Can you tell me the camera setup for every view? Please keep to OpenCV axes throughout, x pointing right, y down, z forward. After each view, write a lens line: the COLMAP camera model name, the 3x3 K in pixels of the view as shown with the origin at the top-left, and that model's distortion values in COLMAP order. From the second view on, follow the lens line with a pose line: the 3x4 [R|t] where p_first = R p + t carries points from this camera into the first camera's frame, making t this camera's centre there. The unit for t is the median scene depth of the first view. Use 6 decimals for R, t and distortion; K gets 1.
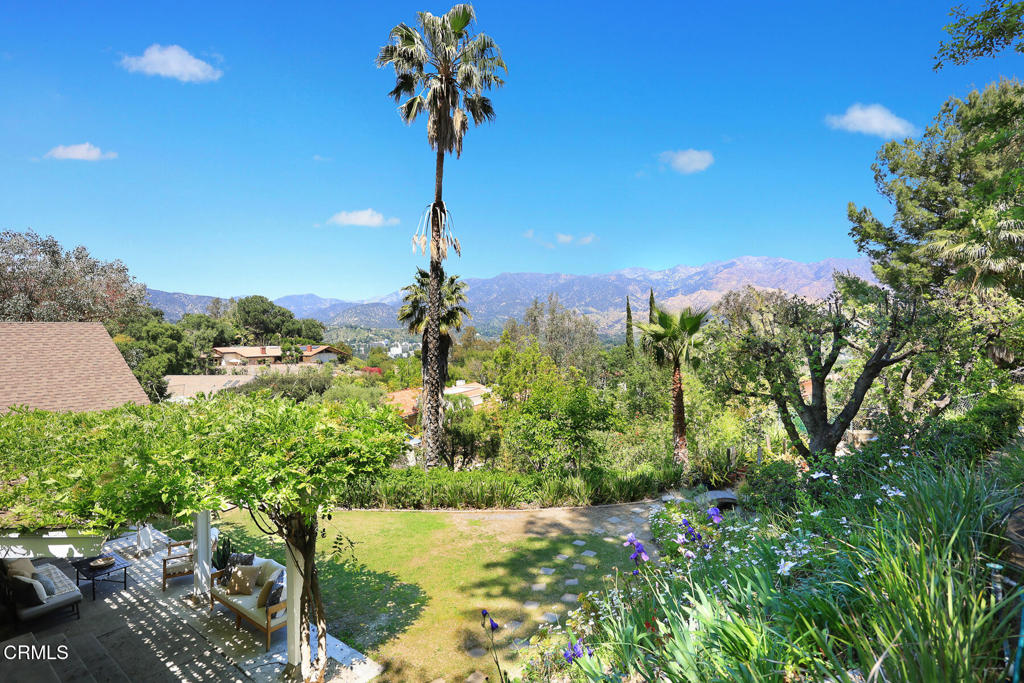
lens RADIAL K [[472.1, 0, 513.9], [0, 472.1, 345.4], [0, 0, 1]] dist [0.002419, 0.000714]
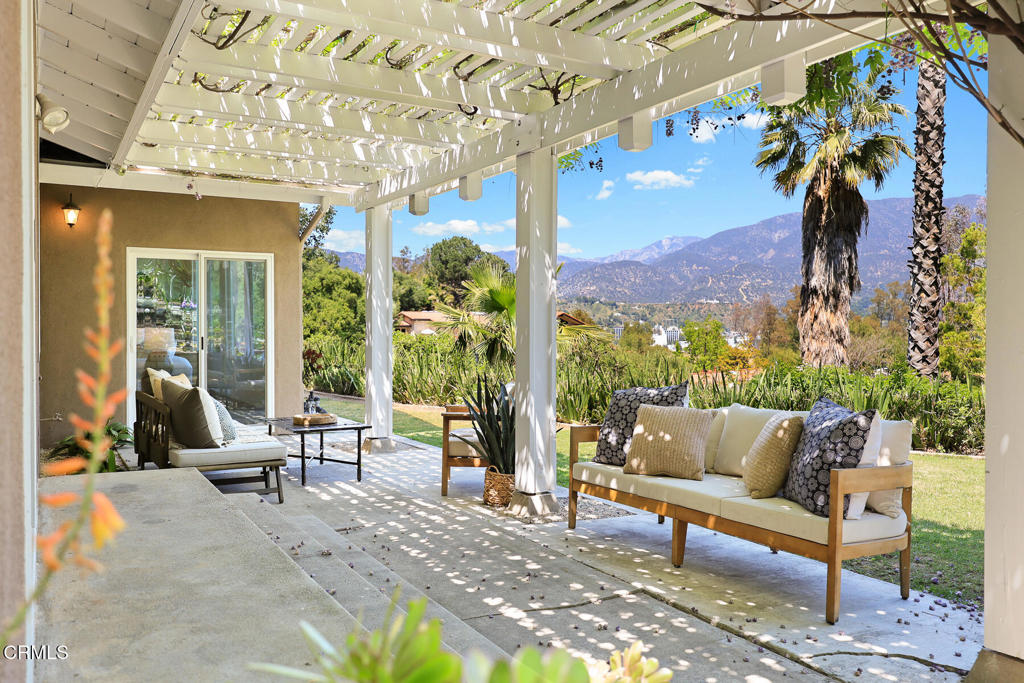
lens RADIAL K [[807.9, 0, 513.2], [0, 807.9, 328.2], [0, 0, 1]] dist [-0.000714, 0.000520]
pose [[0.913885, 0.014417, -0.405718, -0.042031], [-0.017756, 0.999832, -0.004466, 0.040165], [0.405585, 0.011286, 0.913987, 0.041025]]
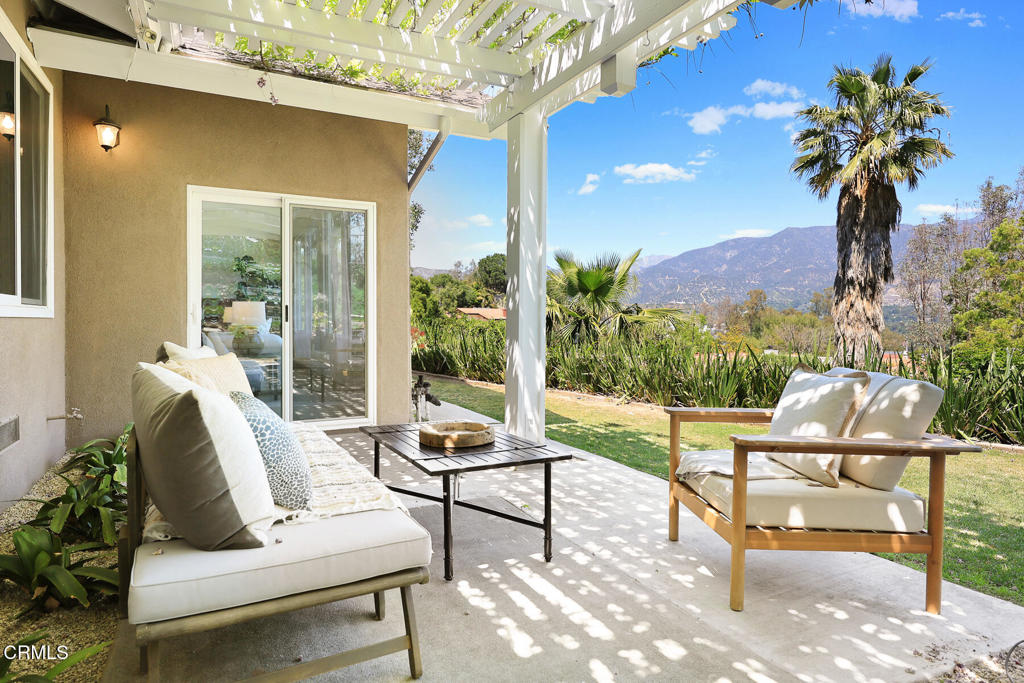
lens RADIAL K [[575.4, 0, 493.2], [0, 575.4, 329.0], [0, 0, 1]] dist [-0.000199, -0.000105]
pose [[0.882995, 0.024813, -0.468727, -0.076247], [-0.022689, 0.999691, 0.010180, 0.042929], [0.468834, 0.001646, 0.883285, 0.079570]]
